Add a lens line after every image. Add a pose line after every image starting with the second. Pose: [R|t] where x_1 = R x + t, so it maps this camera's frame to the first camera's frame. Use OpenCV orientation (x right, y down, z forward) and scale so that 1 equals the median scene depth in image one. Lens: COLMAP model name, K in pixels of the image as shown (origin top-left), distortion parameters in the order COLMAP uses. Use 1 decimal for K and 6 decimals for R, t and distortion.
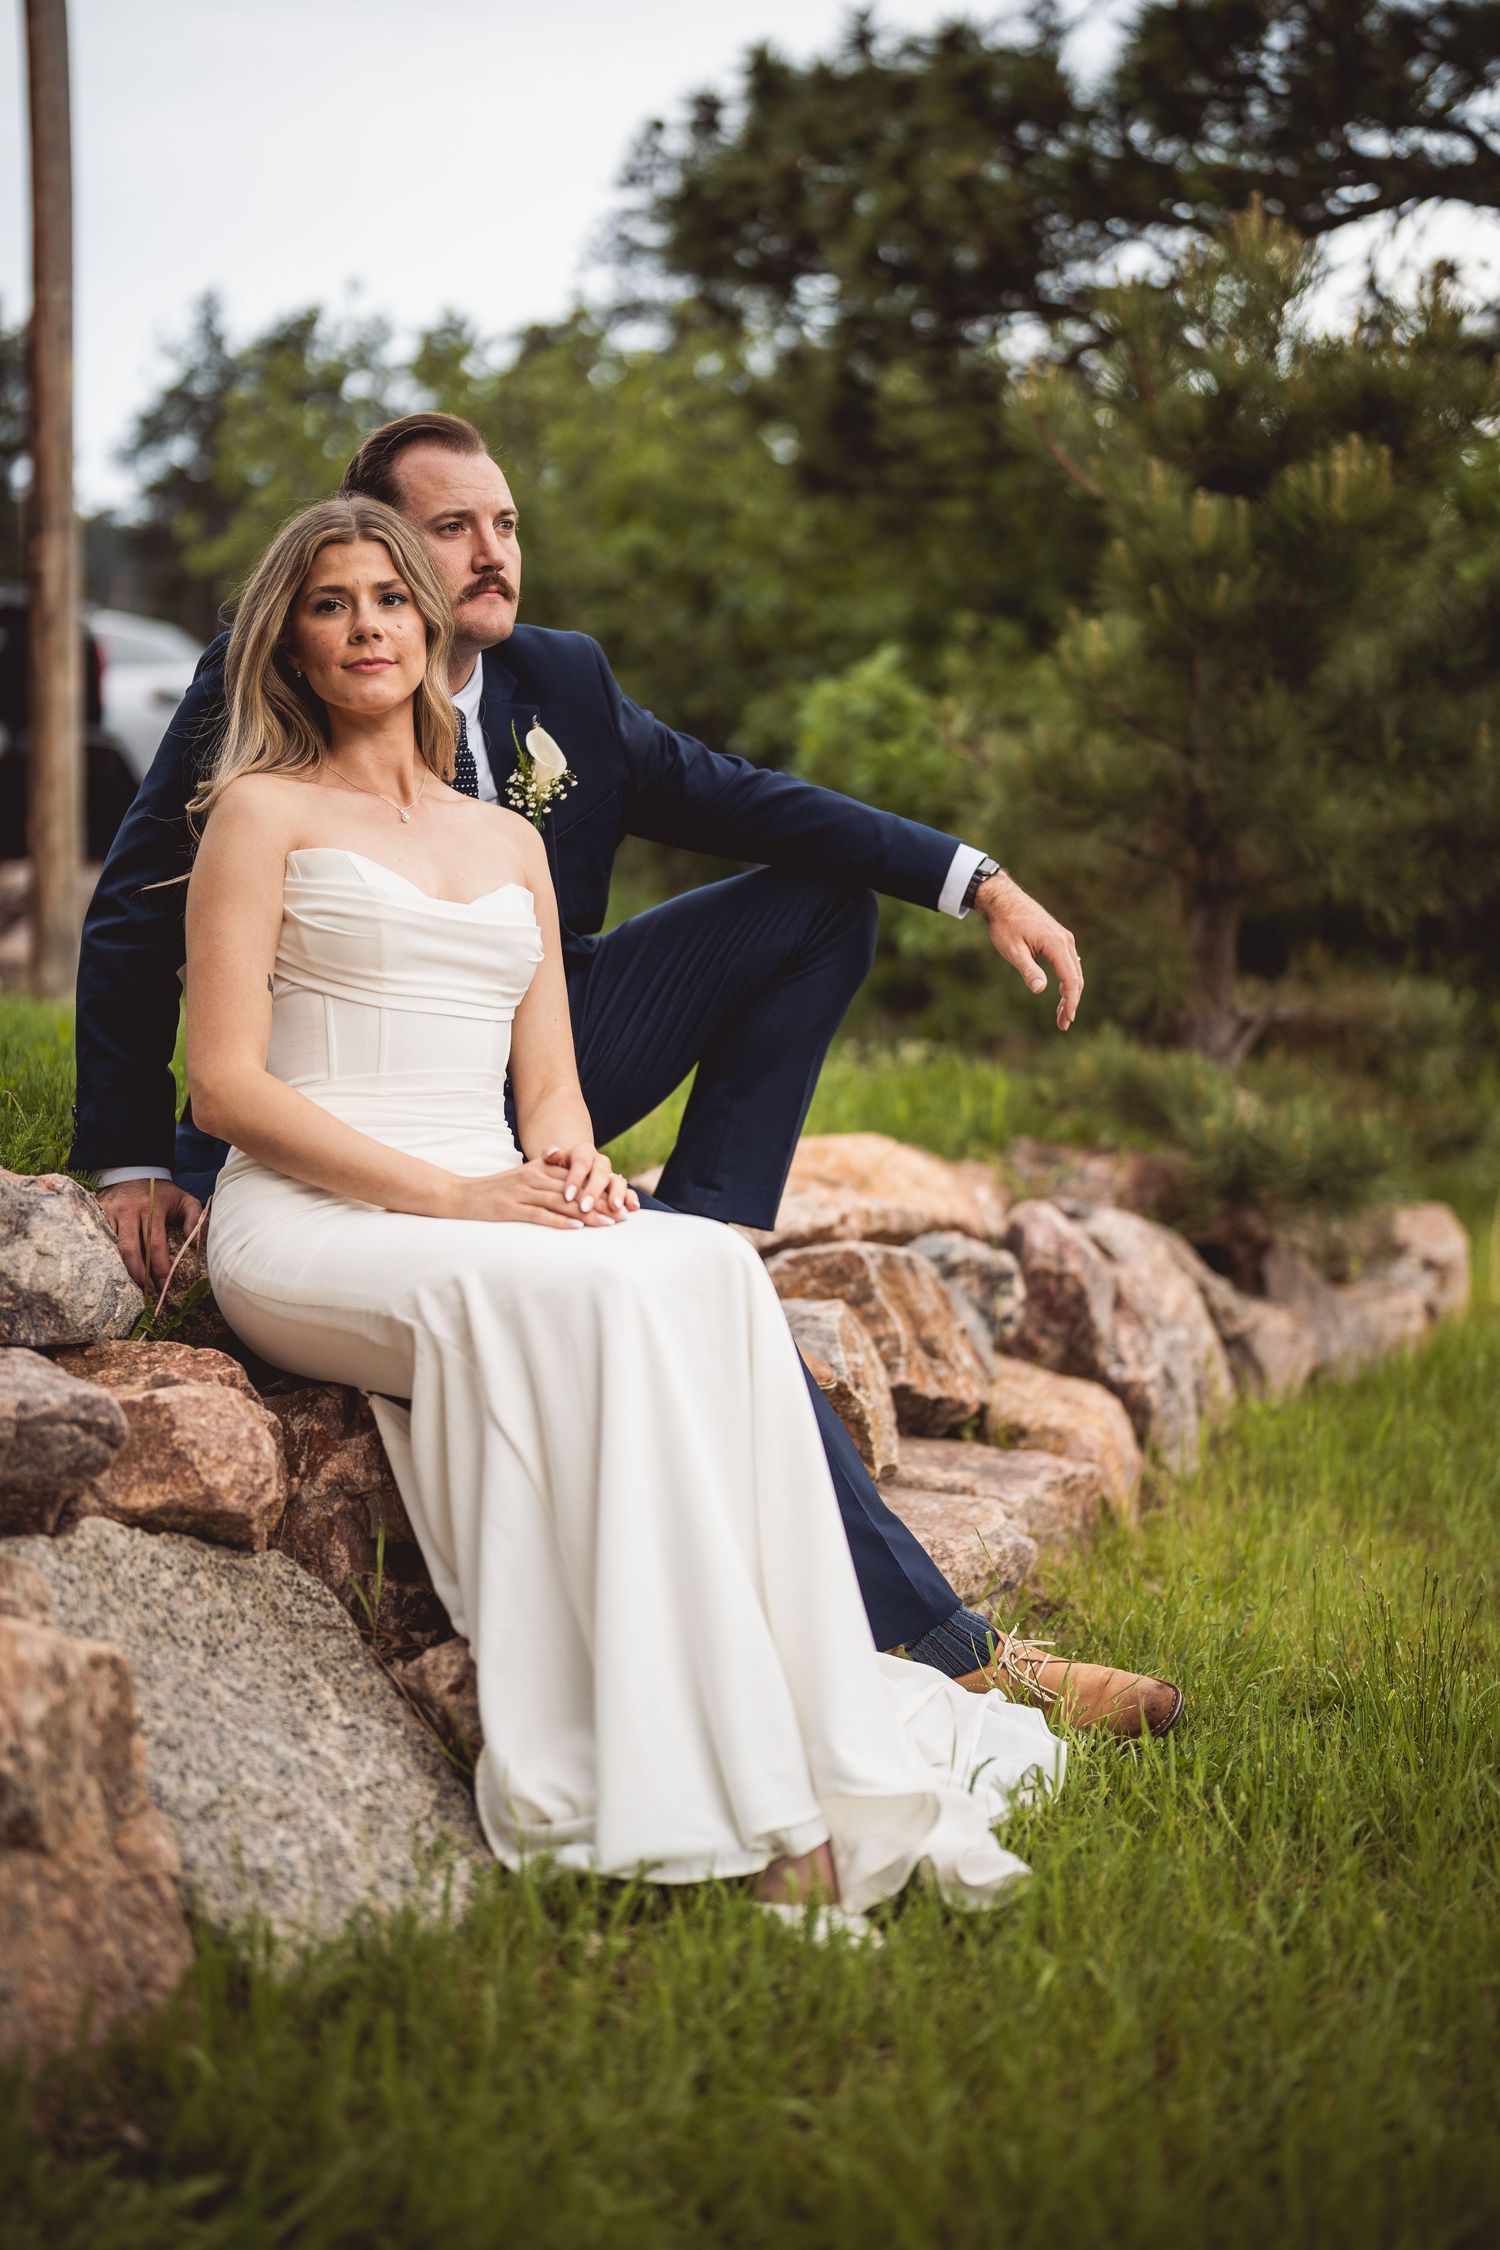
lens RADIAL K [[3430.6, 0, 750.0], [0, 3430.6, 1125.0], [0, 0, 1]] dist [-0.325520, 2.451871]
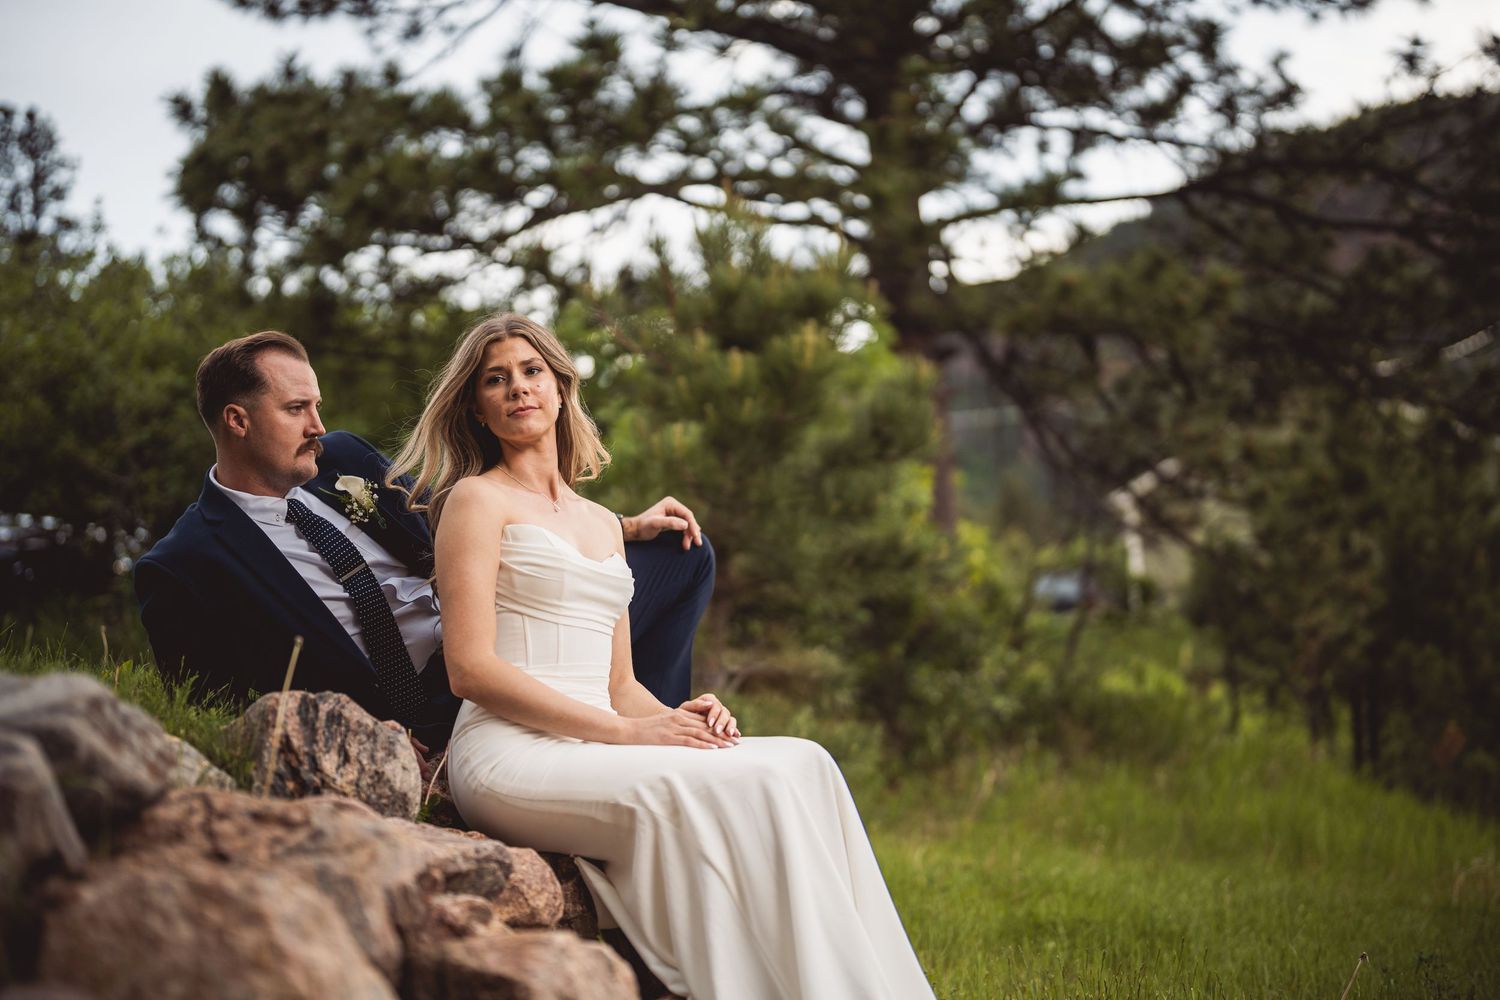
lens RADIAL K [[2287.0, 0, 750.0], [0, 2287.0, 500.0], [0, 0, 1]] dist [-0.325520, 2.451871]
pose [[0.942711, 0.020766, 0.332962, -0.389544], [0.023459, 0.991464, -0.128254, 0.050374], [-0.332783, 0.128717, 0.934177, -0.058807]]
